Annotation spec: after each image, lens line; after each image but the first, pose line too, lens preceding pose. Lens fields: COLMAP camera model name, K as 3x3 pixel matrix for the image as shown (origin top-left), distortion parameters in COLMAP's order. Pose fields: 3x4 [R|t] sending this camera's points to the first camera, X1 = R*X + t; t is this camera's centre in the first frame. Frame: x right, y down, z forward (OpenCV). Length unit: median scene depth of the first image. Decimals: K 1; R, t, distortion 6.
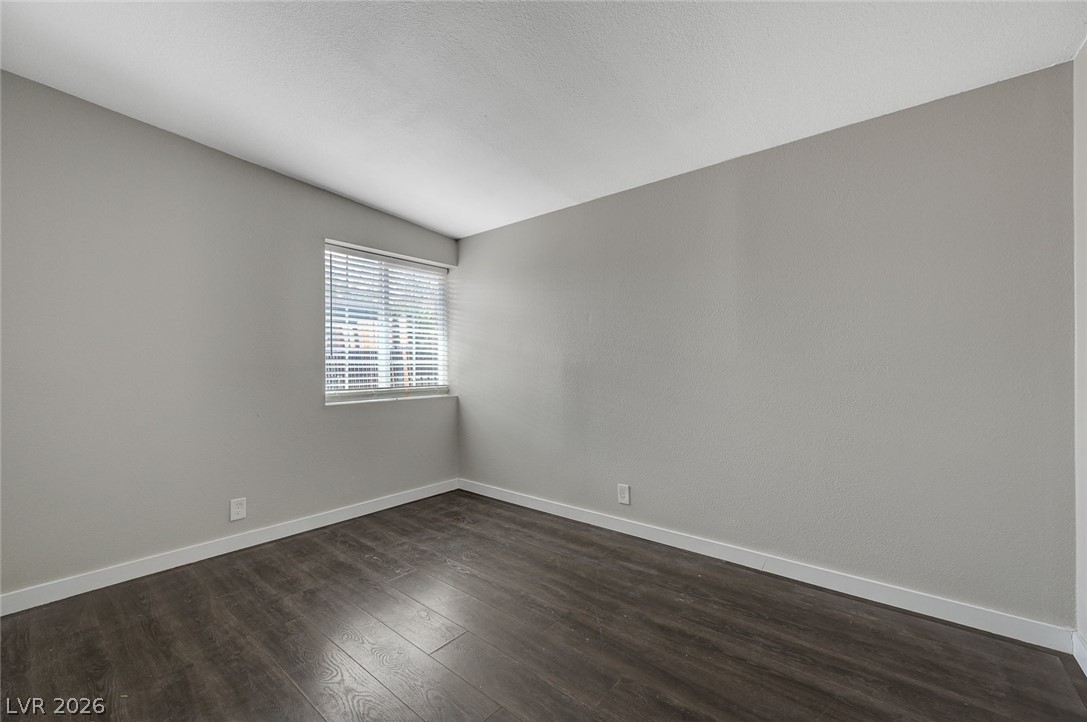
lens RADIAL K [[432.0, 0, 548.1], [0, 432.0, 360.6], [0, 0, 1]] dist [-0.000159, 0.000357]
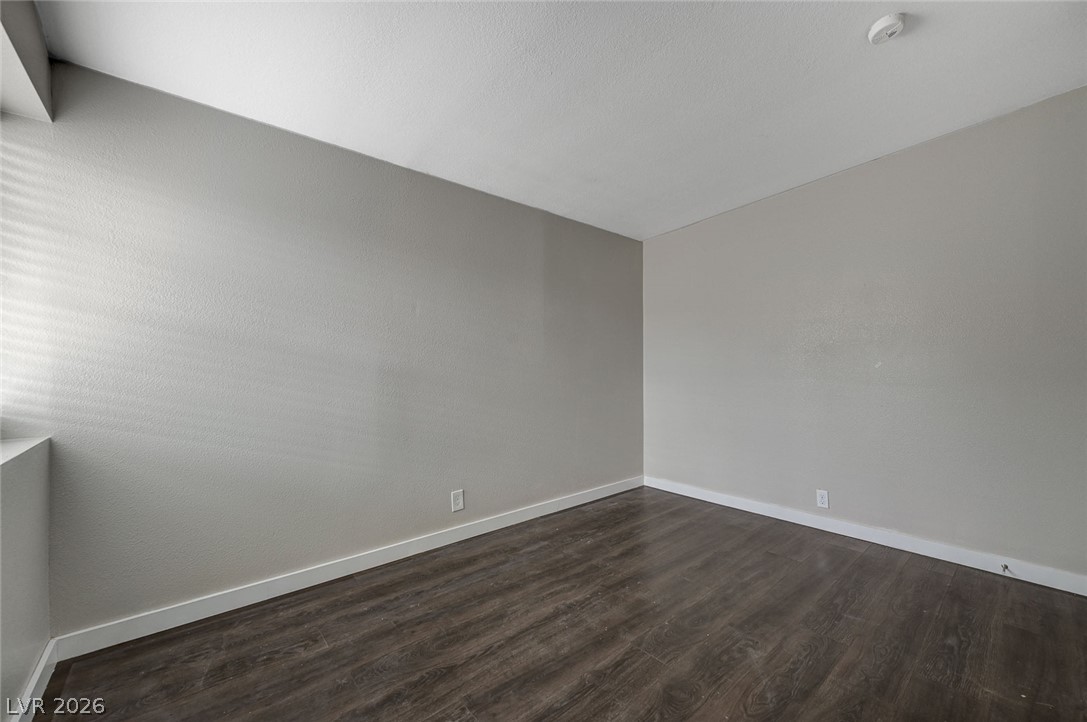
lens RADIAL K [[432.0, 0, 543.0], [0, 432.0, 358.3], [0, 0, 1]] dist [-0.000159, 0.000357]
pose [[0.171130, 0.024512, 0.984943, -0.823221], [-0.011055, 0.999675, -0.022958, 0.015929], [-0.985186, -0.006960, 0.171346, 0.723281]]
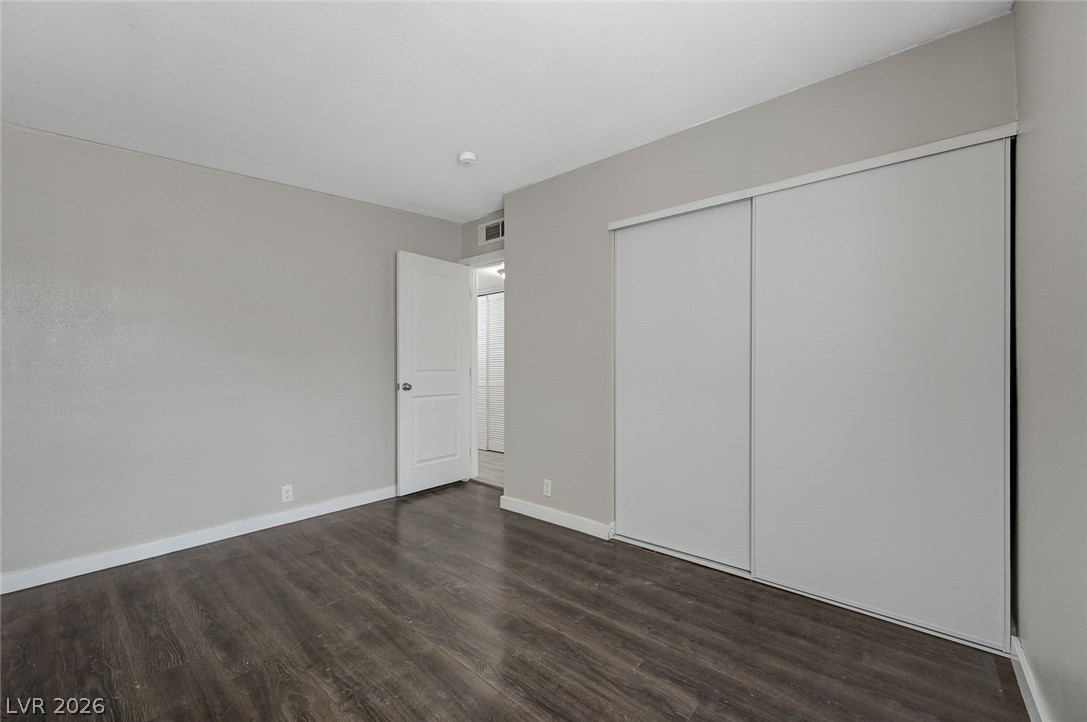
lens RADIAL K [[432.0, 0, 556.2], [0, 432.0, 358.6], [0, 0, 1]] dist [-0.000159, 0.000357]
pose [[-0.999975, 0.004155, 0.005799, -0.319789], [0.003982, 0.999555, -0.029570, 0.018727], [-0.005919, -0.029546, -0.999546, 1.377168]]
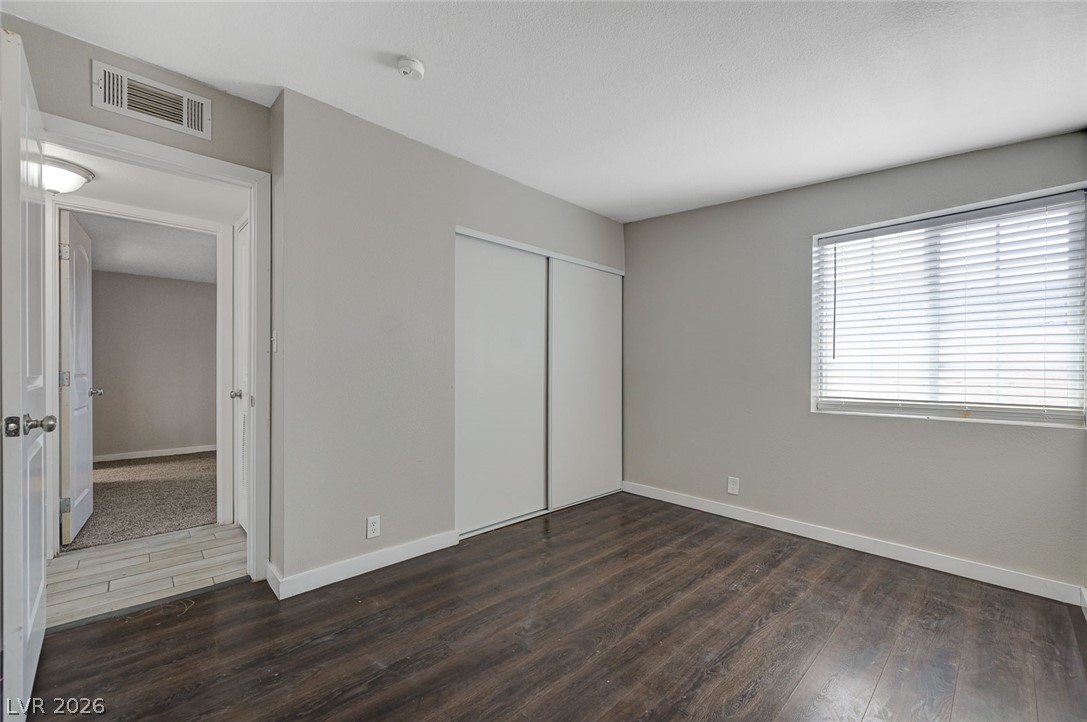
lens RADIAL K [[432.0, 0, 550.1], [0, 432.0, 364.0], [0, 0, 1]] dist [-0.000159, 0.000357]
pose [[-0.120517, -0.011801, -0.992641, 0.598426], [0.006411, 0.999899, -0.012666, 0.007576], [0.992691, -0.007891, -0.120429, 0.651437]]
